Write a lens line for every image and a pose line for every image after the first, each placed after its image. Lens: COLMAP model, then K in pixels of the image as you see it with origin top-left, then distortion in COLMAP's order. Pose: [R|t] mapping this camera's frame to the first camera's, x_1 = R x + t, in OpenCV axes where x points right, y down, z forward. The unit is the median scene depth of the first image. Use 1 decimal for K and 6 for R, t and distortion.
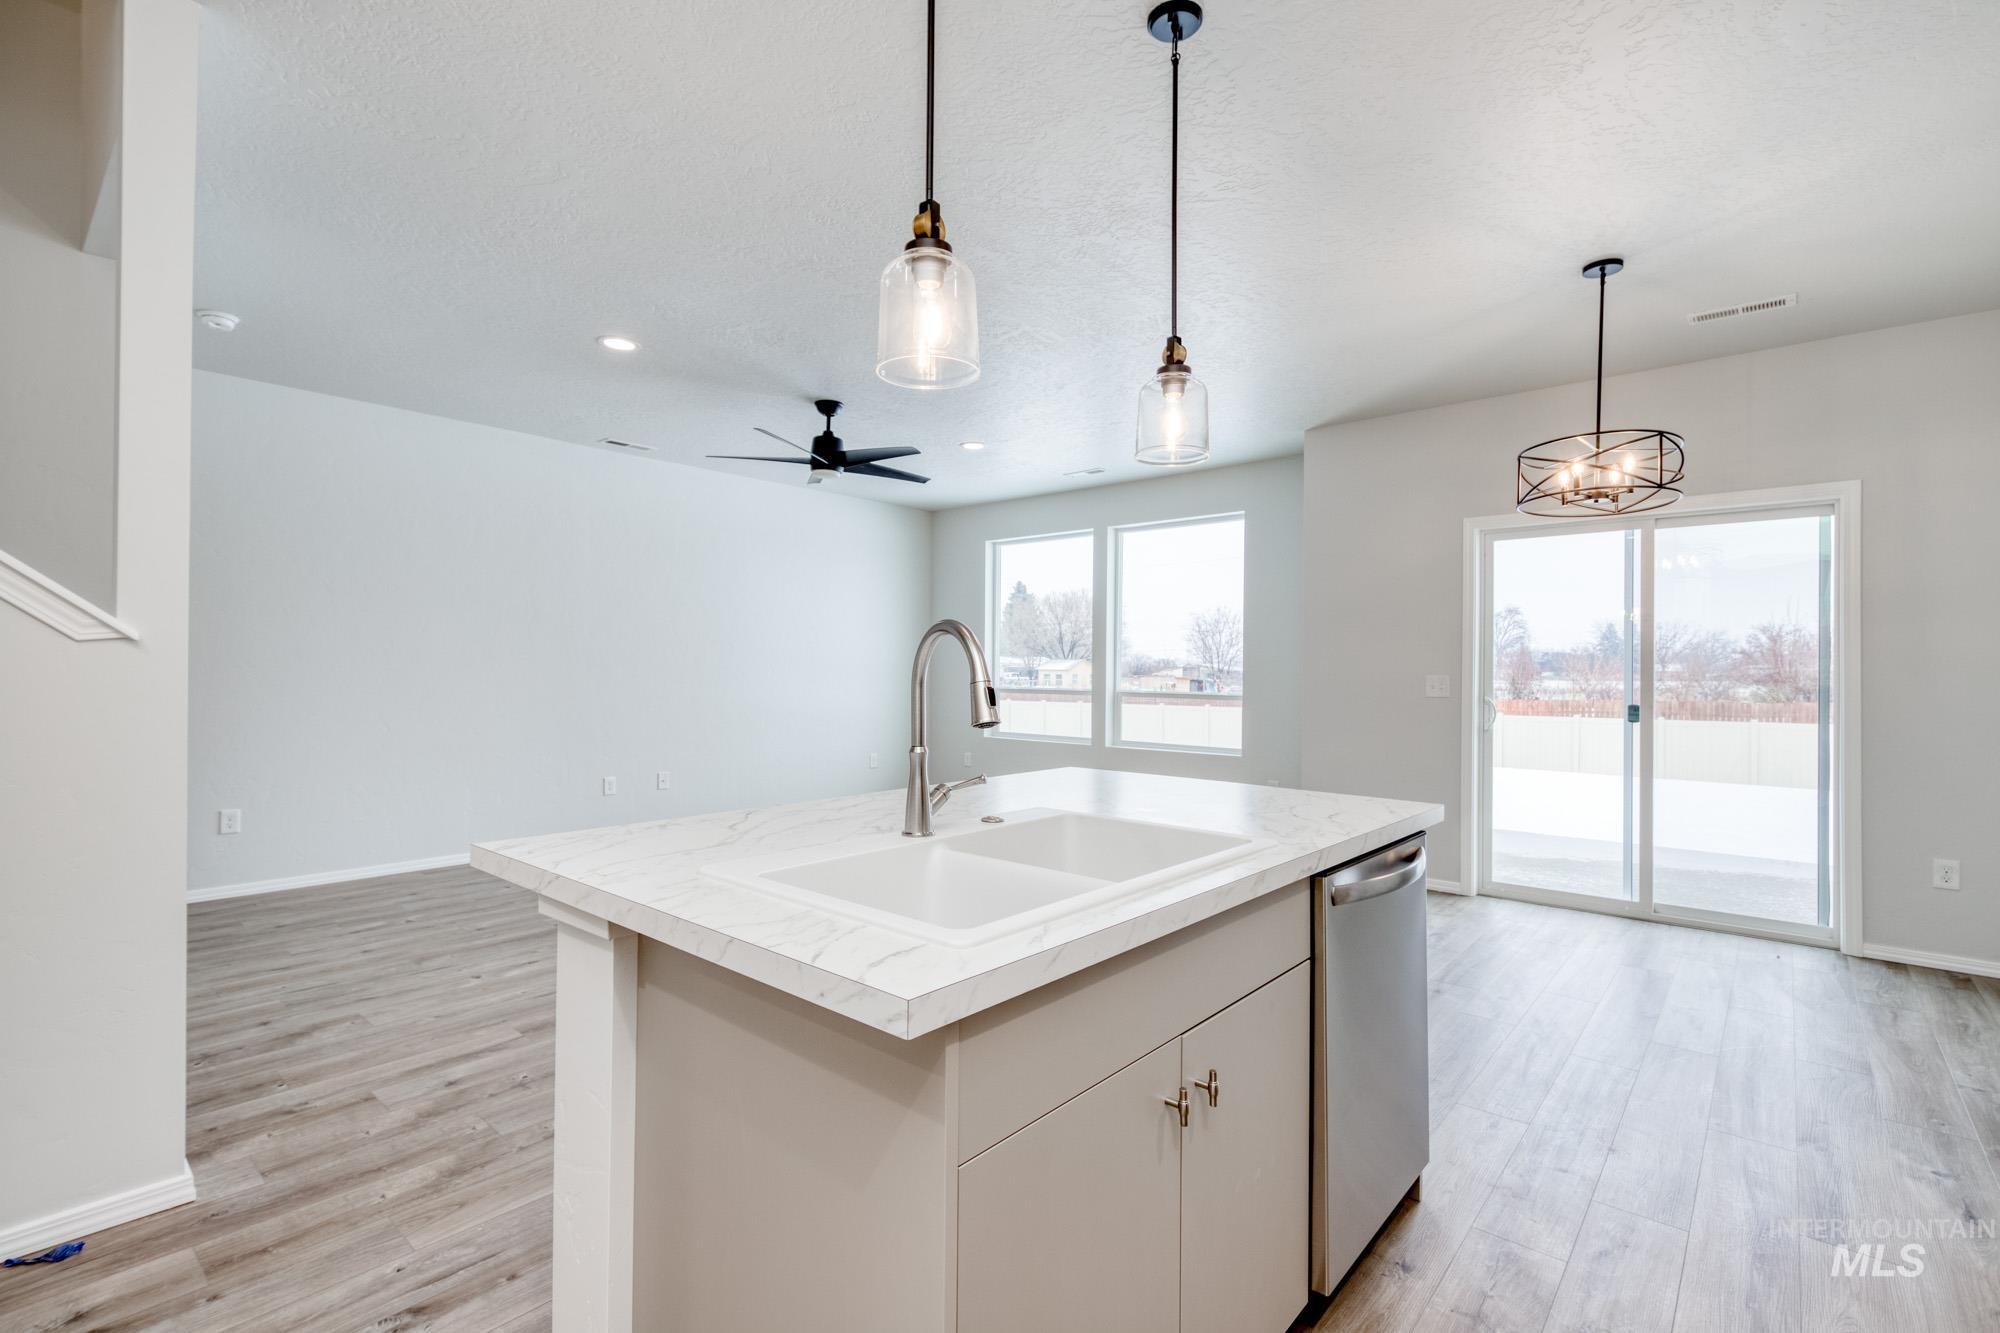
lens RADIAL K [[901.8, 0, 1000.9], [0, 901.8, 669.9], [0, 0, 1]] dist [0.012162, -0.003212]
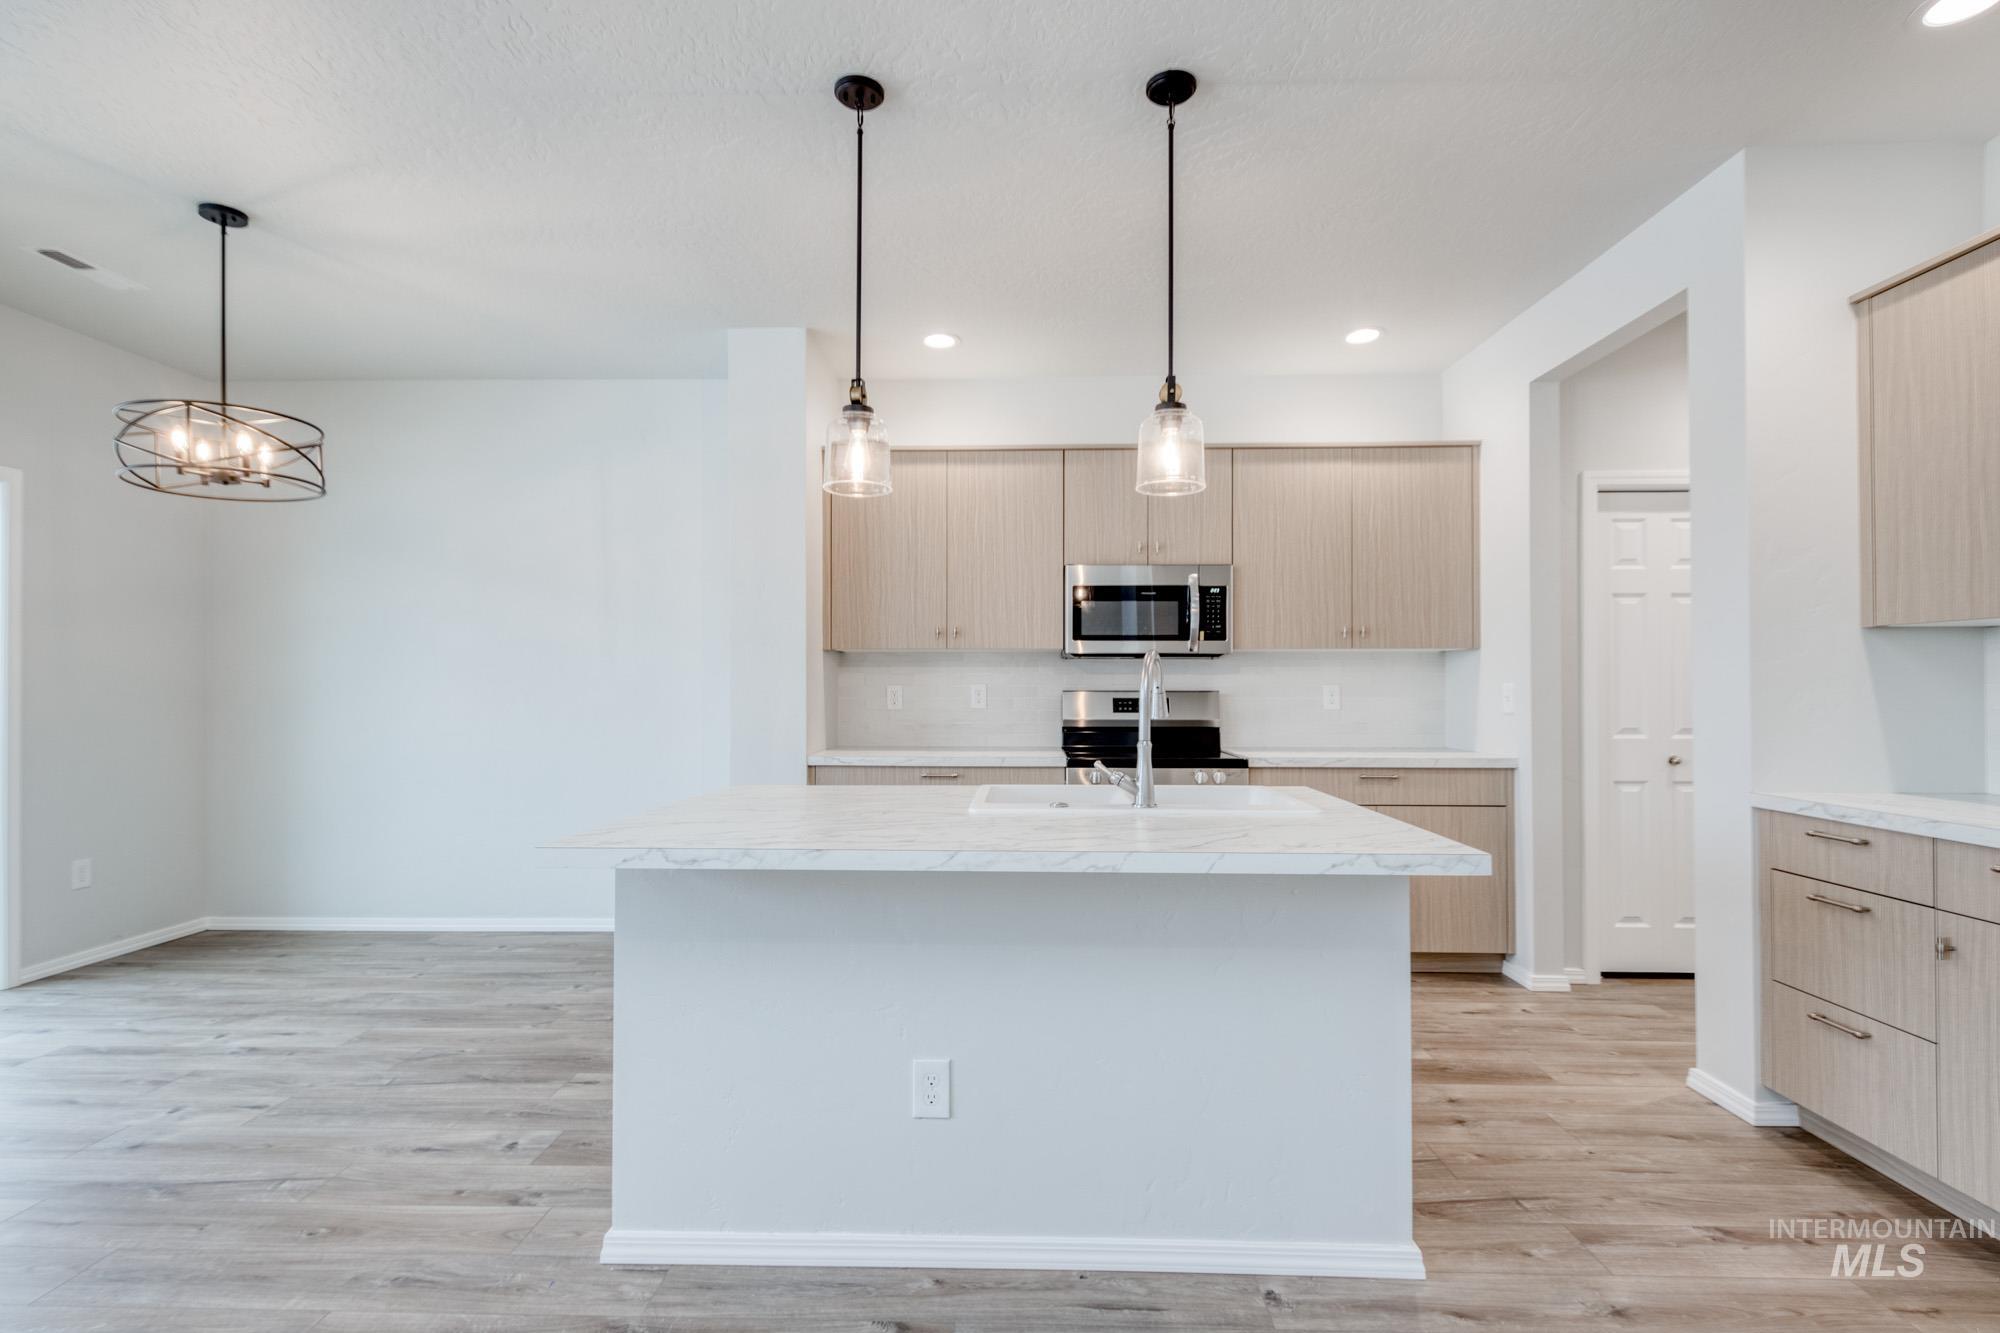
lens RADIAL K [[925.4, 0, 1000.5], [0, 925.4, 675.9], [0, 0, 1]] dist [0.012858, -0.003877]
pose [[-0.632855, 0.001187, 0.774270, -0.254435], [-0.006208, 0.999959, -0.006608, 0.000639], [-0.774246, -0.008988, -0.632821, 0.503892]]
